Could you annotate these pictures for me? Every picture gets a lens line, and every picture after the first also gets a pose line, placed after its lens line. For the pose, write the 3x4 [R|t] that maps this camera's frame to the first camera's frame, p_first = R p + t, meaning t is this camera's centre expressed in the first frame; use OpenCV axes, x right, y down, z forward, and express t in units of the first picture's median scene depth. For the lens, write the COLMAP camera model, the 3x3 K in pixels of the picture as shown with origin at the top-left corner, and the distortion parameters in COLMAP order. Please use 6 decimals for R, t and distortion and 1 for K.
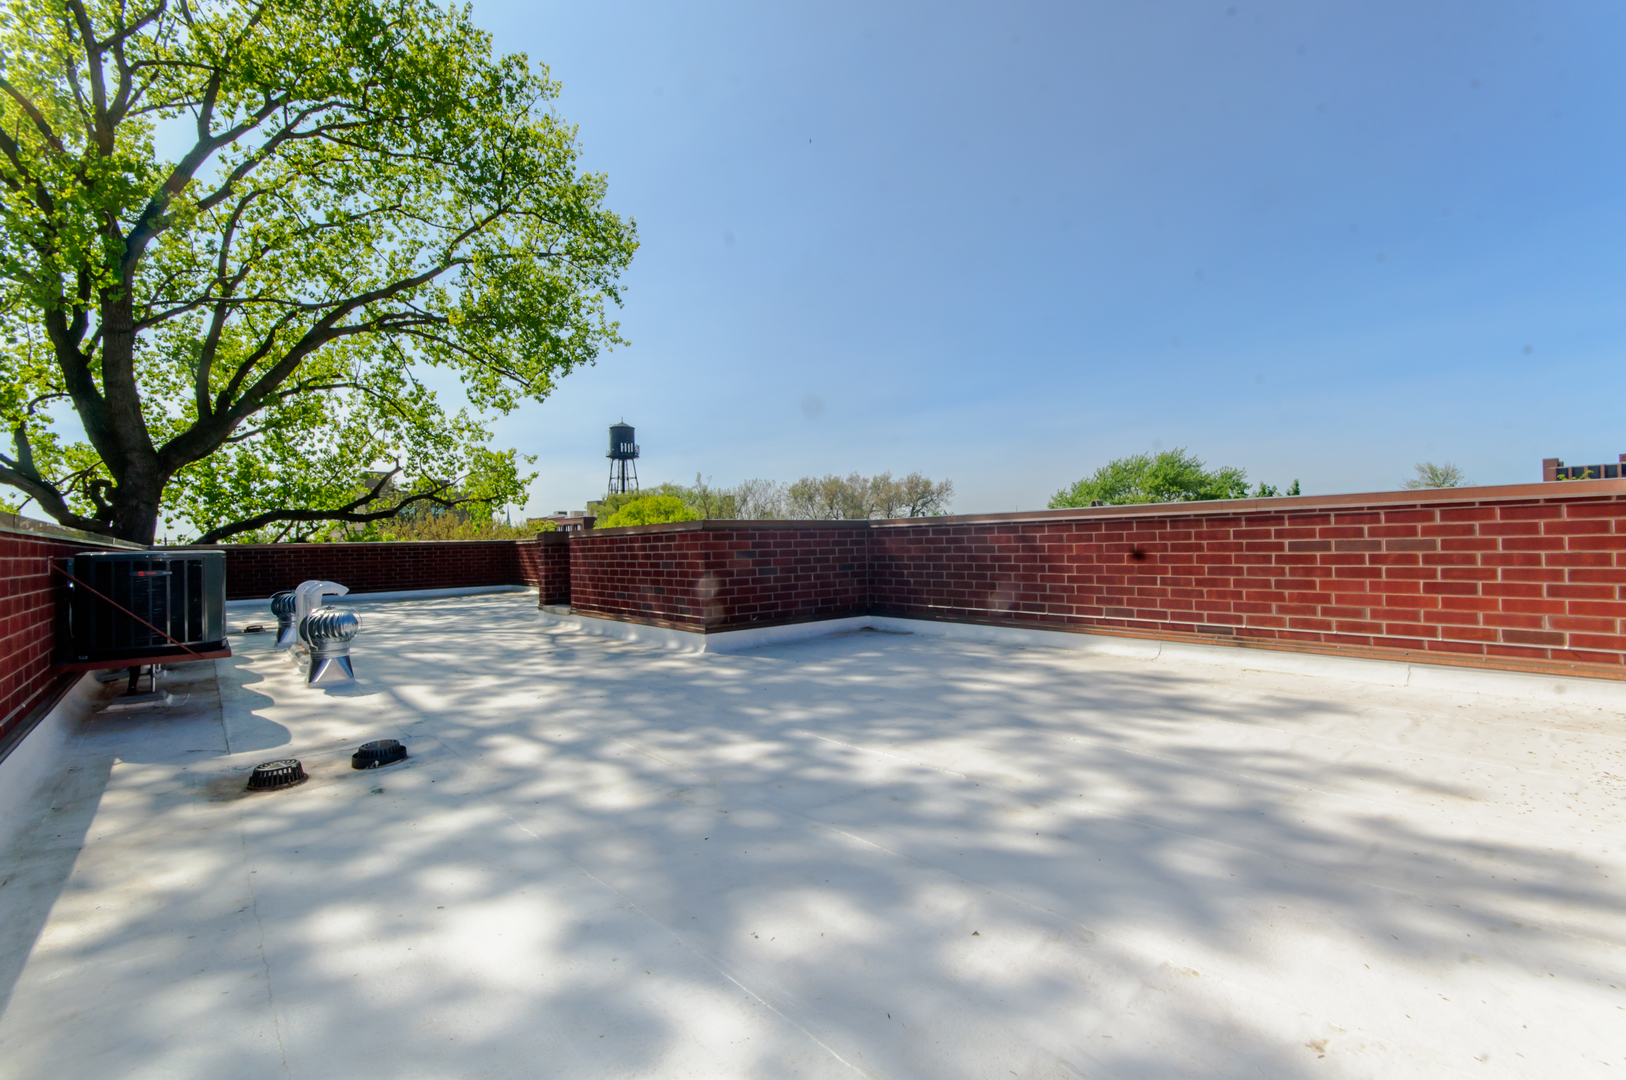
lens RADIAL K [[720.8, 0, 810.0], [0, 720.8, 540.7], [0, 0, 1]] dist [0.008786, -0.000024]
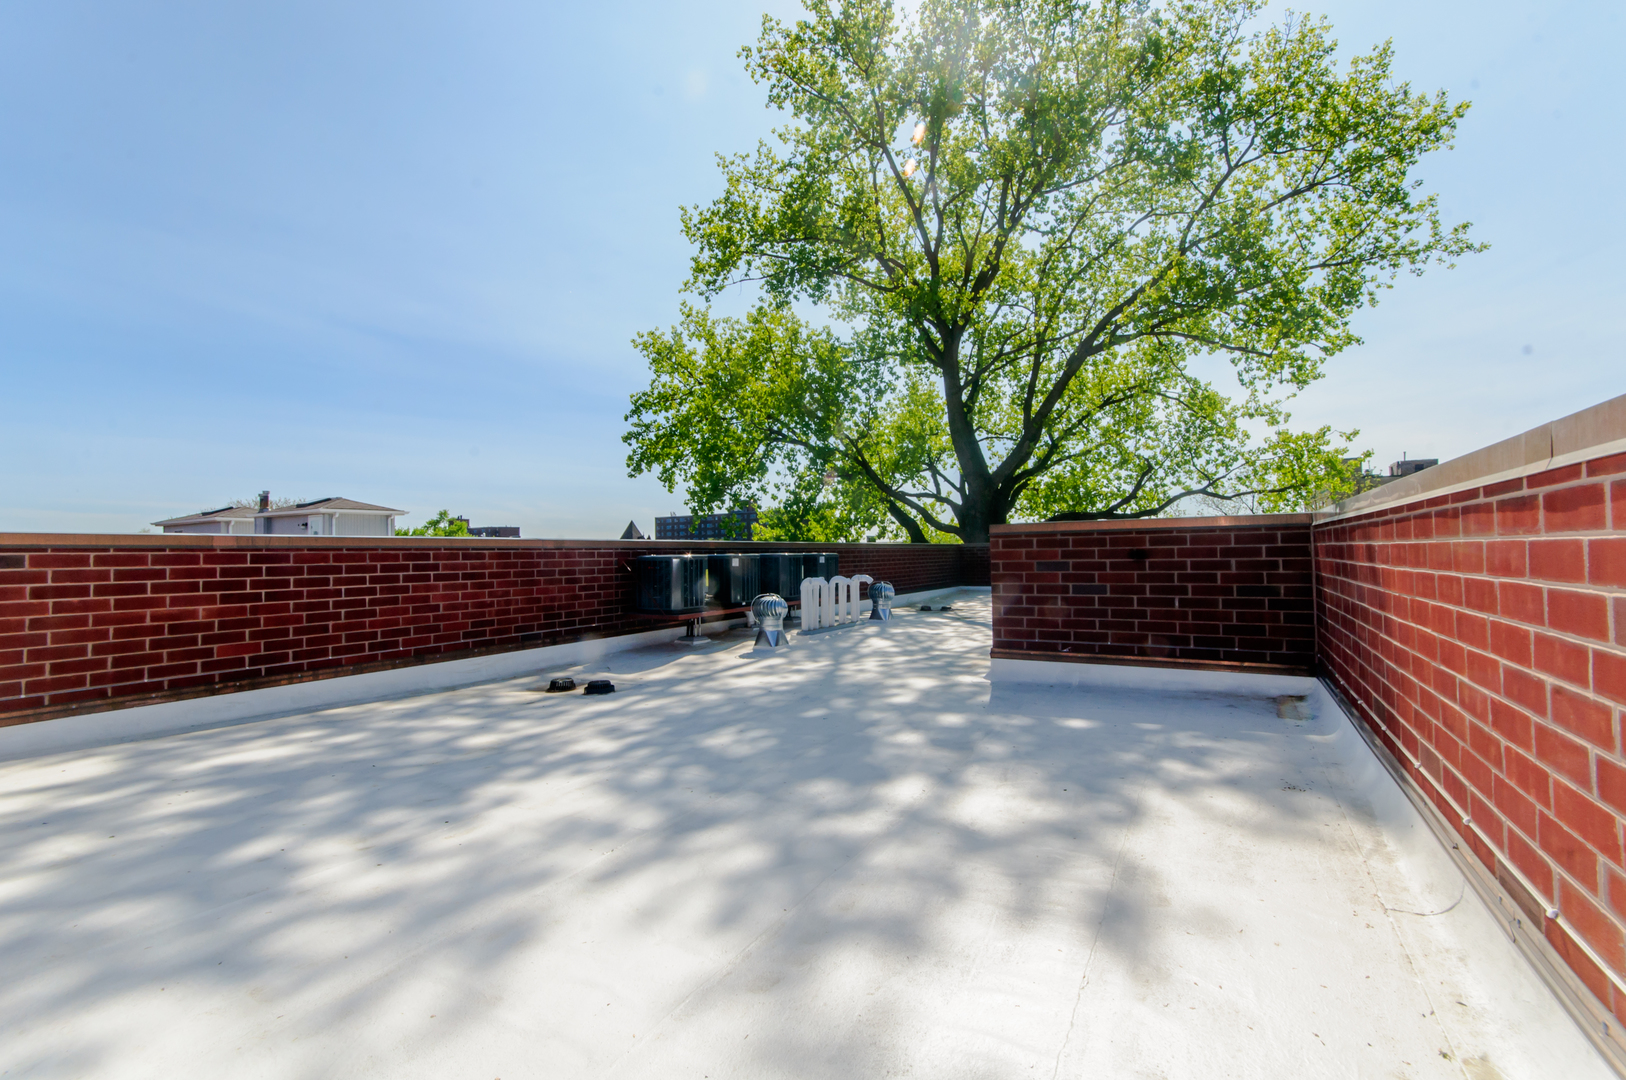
lens RADIAL K [[720.8, 0, 810.0], [0, 720.8, 540.7], [0, 0, 1]] dist [0.008786, -0.000024]
pose [[0.342670, -0.000484, -0.939456, 1.132552], [0.010643, 0.999938, 0.003367, -0.027876], [0.939396, -0.011153, 0.342653, 0.993614]]
